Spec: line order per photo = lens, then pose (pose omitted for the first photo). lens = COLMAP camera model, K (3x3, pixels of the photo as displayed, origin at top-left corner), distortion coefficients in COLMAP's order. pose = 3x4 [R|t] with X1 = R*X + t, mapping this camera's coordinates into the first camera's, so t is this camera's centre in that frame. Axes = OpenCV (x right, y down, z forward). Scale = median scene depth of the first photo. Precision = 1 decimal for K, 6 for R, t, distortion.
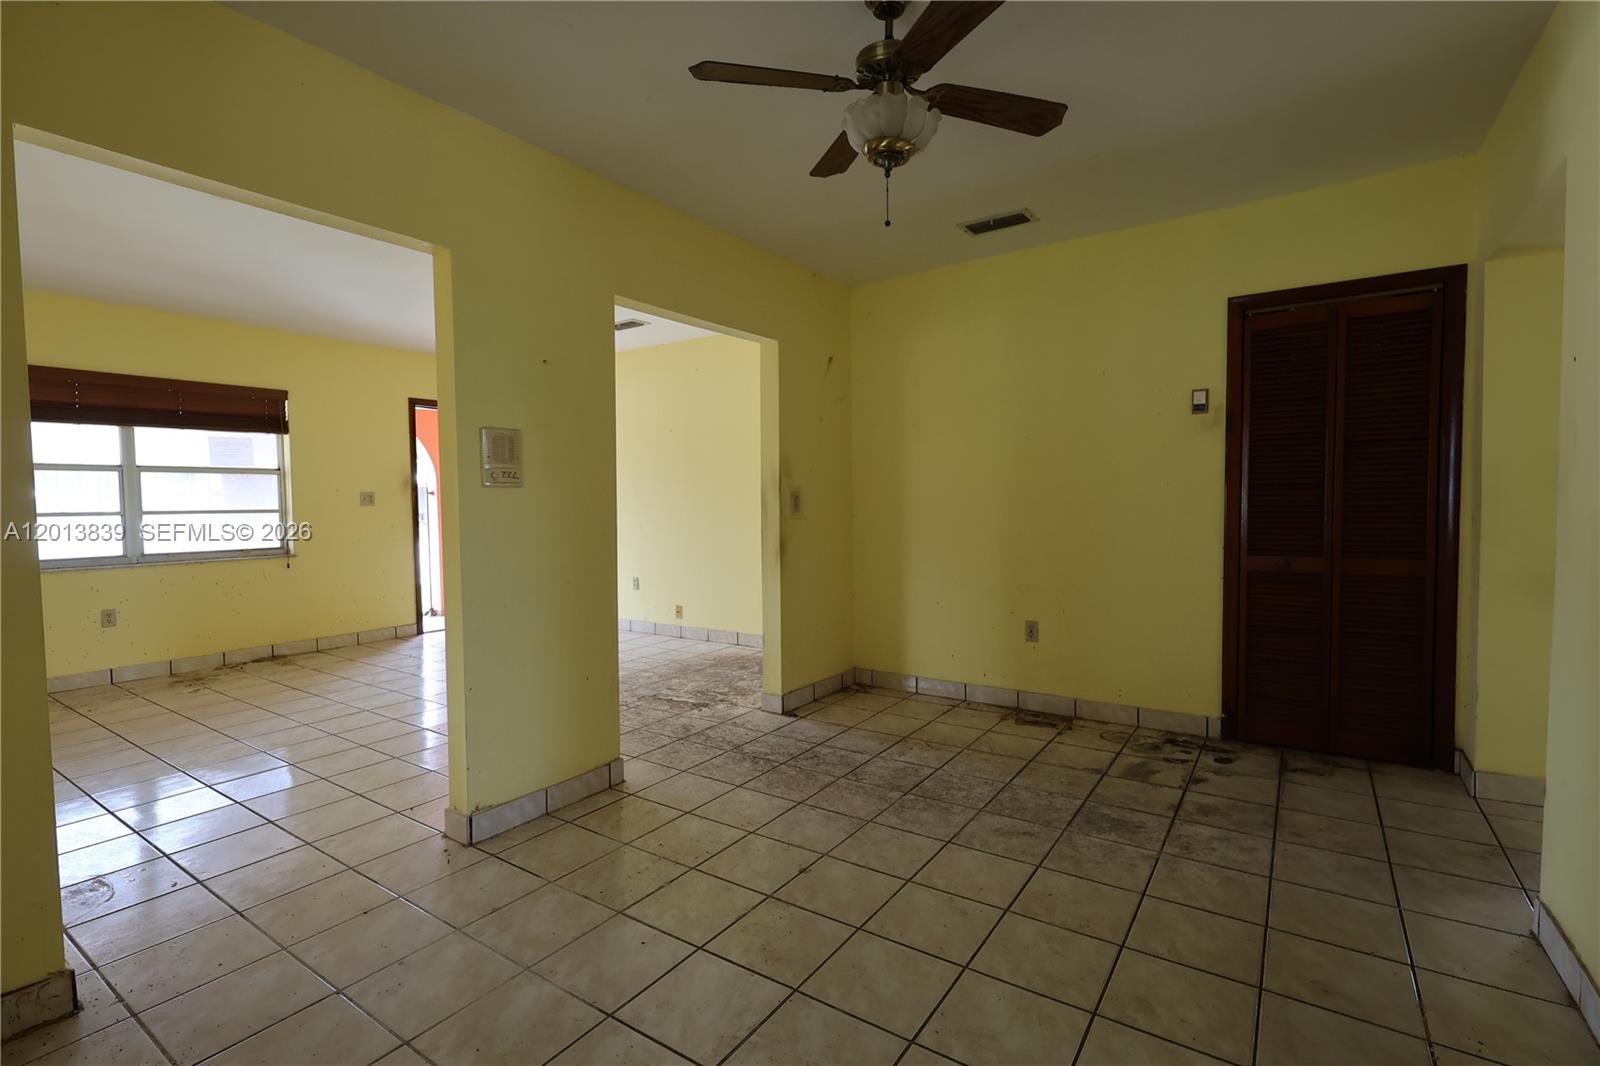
lens RADIAL K [[741.7, 0, 800.0], [0, 741.7, 533.0], [0, 0, 1]] dist [0.000602, 0.000745]
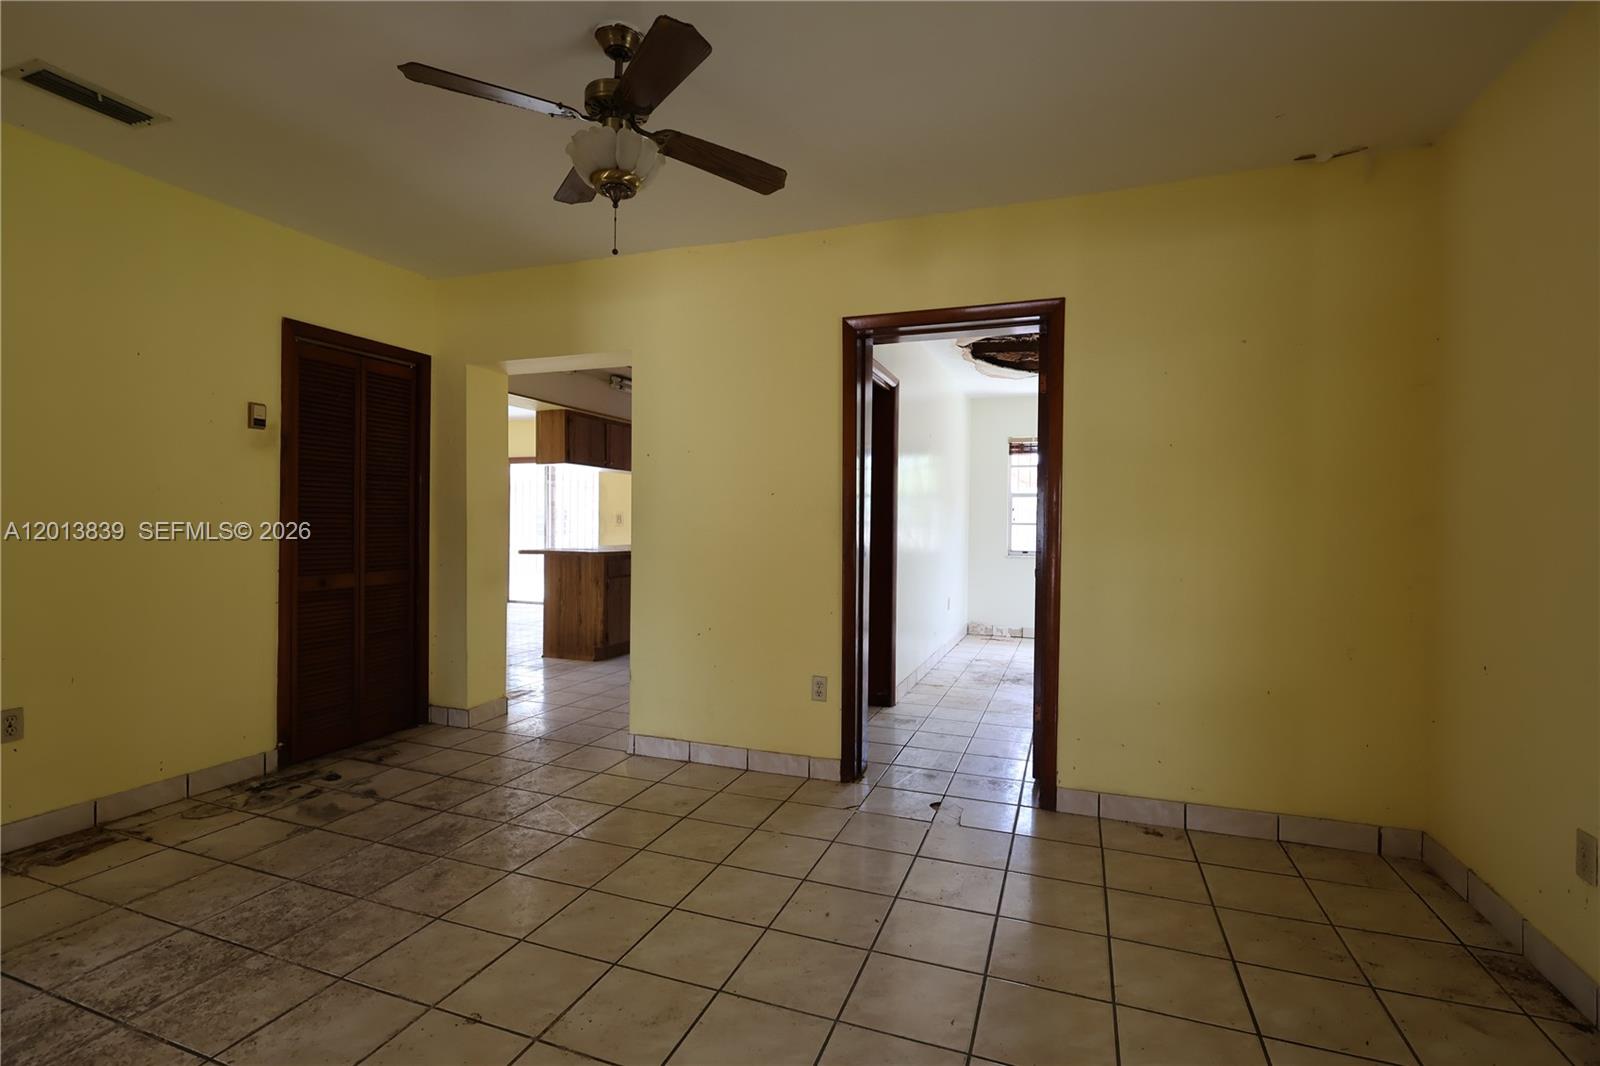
lens RADIAL K [[739.6, 0, 796.4], [0, 739.6, 532.2], [0, 0, 1]] dist [-0.002985, 0.001601]
pose [[-0.233161, -0.003339, 0.972432, -0.505461], [0.036491, 0.999260, 0.012181, -0.016906], [-0.971753, 0.038325, -0.232867, 0.543026]]
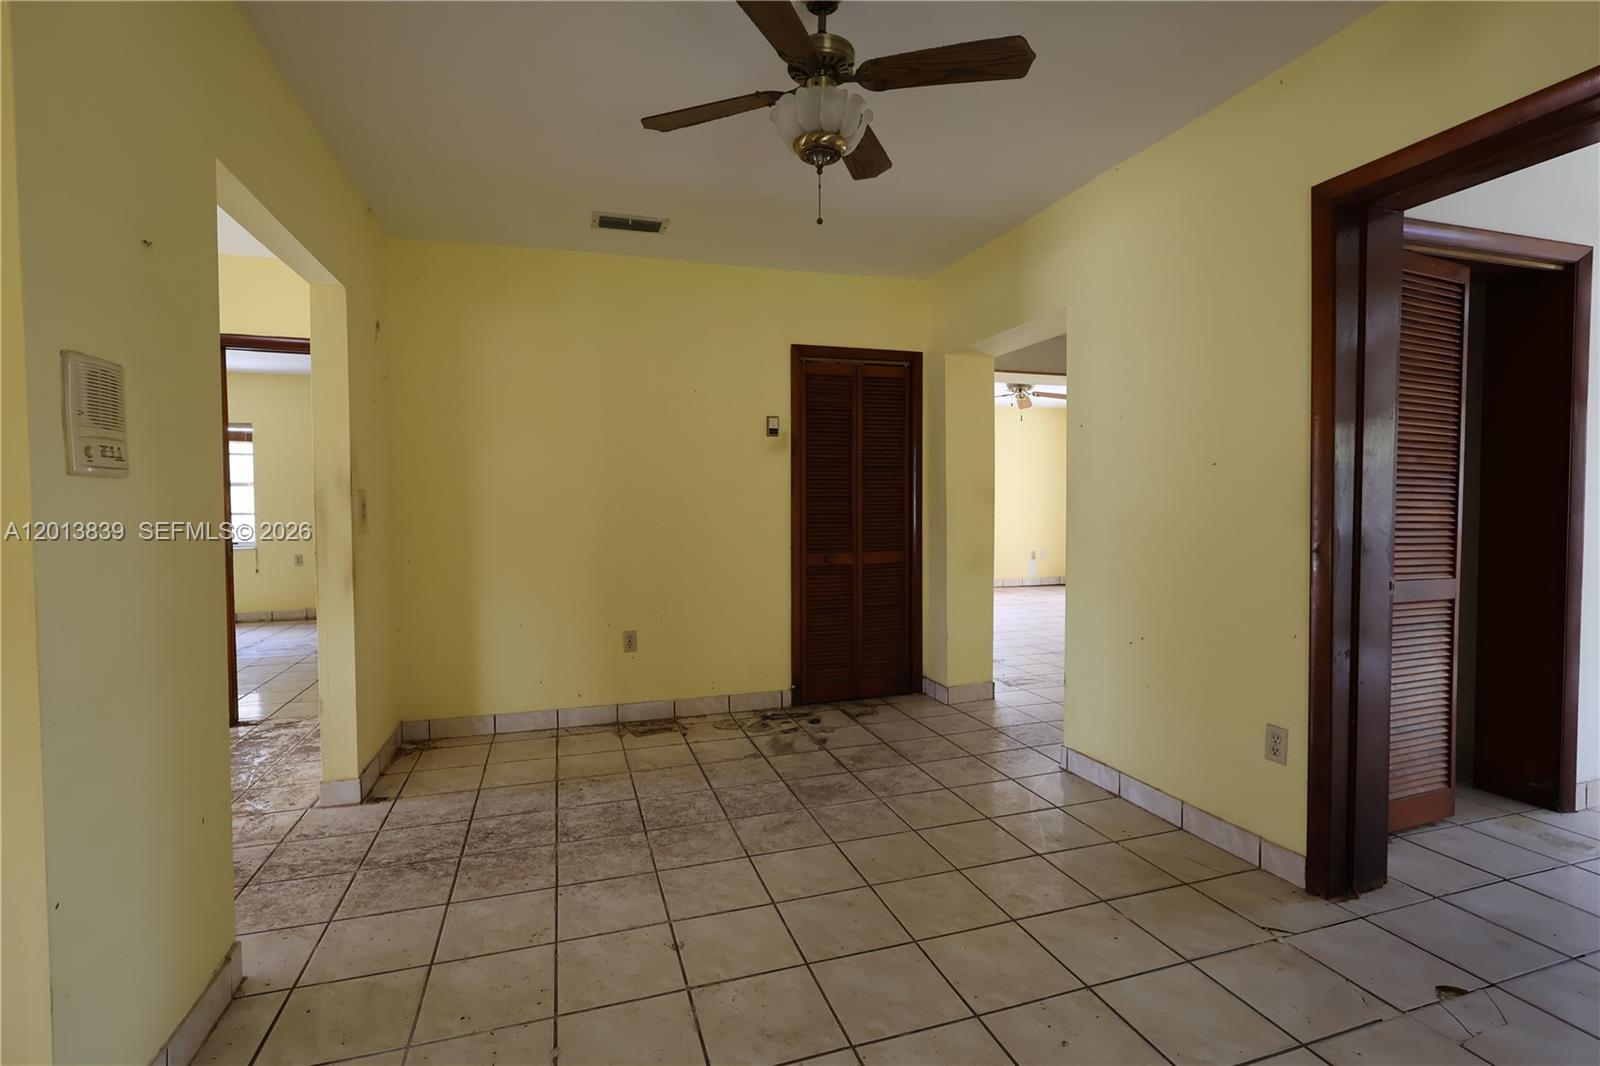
lens RADIAL K [[739.6, 0, 796.4], [0, 739.6, 532.2], [0, 0, 1]] dist [-0.002985, 0.001601]
pose [[0.615396, -0.021405, 0.787927, -0.361910], [0.036048, 0.999350, -0.001007, -0.004745], [-0.787393, 0.029023, 0.615767, 0.236285]]
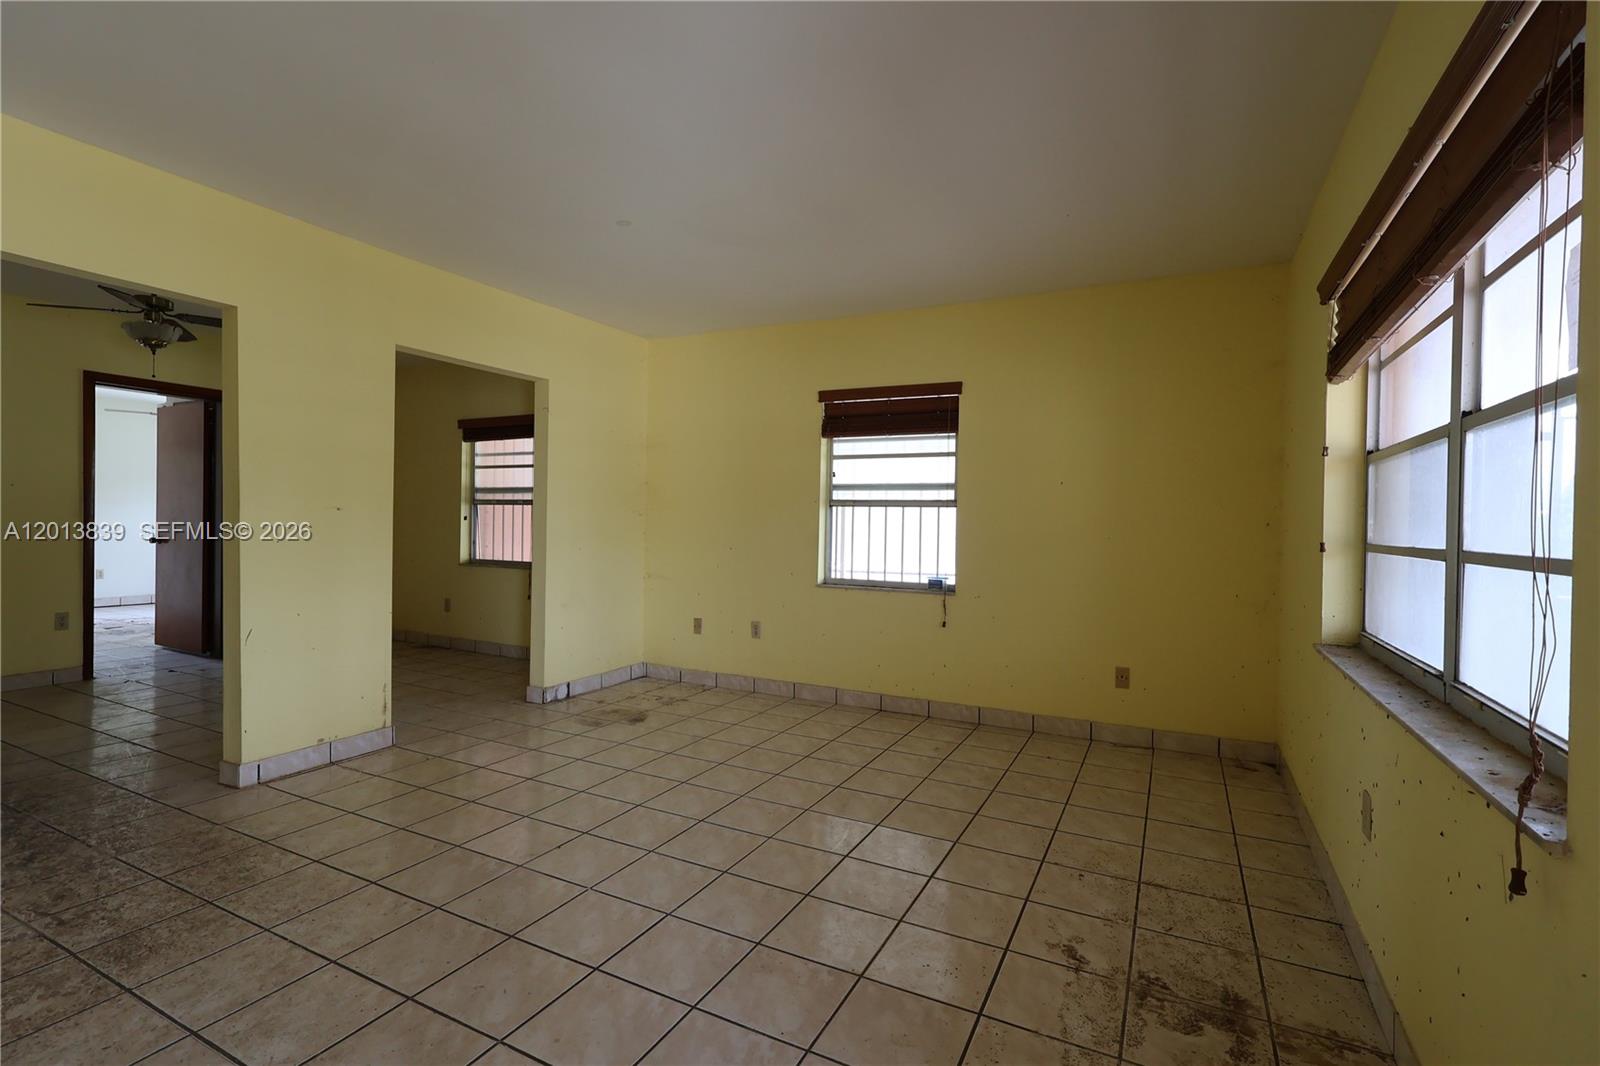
lens RADIAL K [[739.6, 0, 796.4], [0, 739.6, 532.2], [0, 0, 1]] dist [-0.002985, 0.001601]
pose [[-0.992331, -0.008996, -0.123282, -0.770351], [-0.016378, 0.998124, 0.058991, -0.072655], [0.122520, 0.060557, -0.990617, 1.786372]]
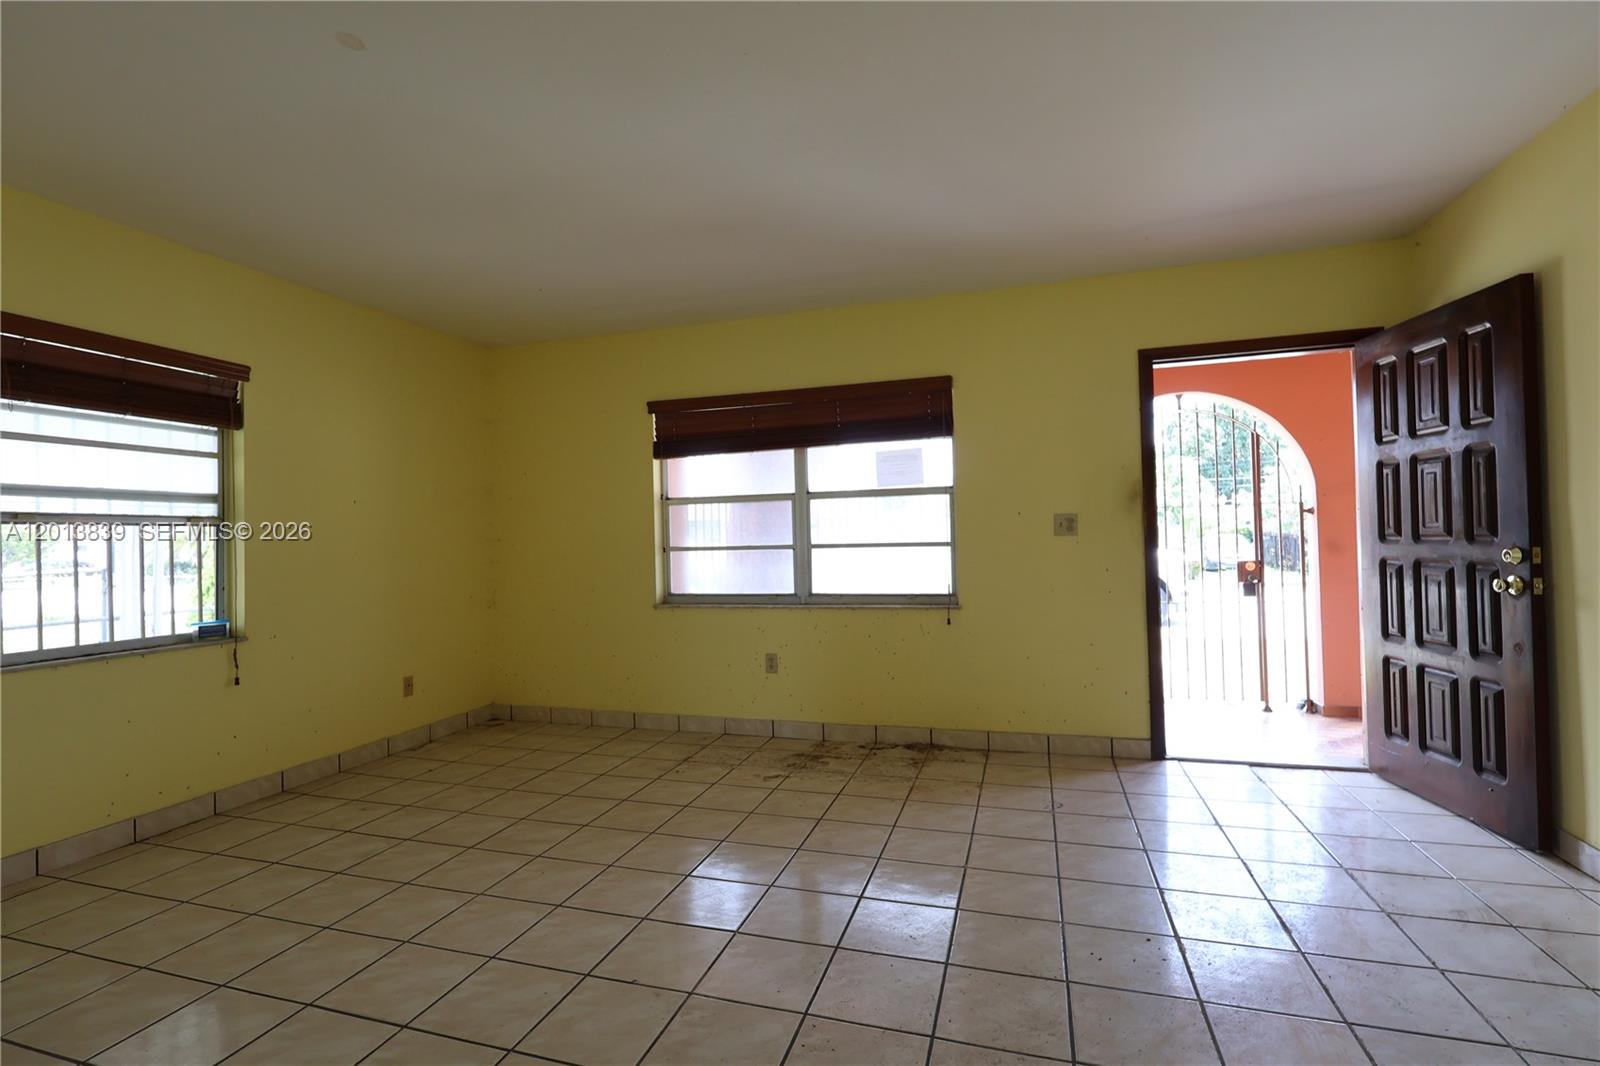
lens RADIAL K [[739.6, 0, 796.4], [0, 739.6, 532.2], [0, 0, 1]] dist [-0.002985, 0.001601]
pose [[0.287289, -0.008574, -0.957806, -0.083007], [-0.023782, 0.999588, -0.016081, -0.040462], [0.957549, 0.027399, 0.286966, 1.016330]]
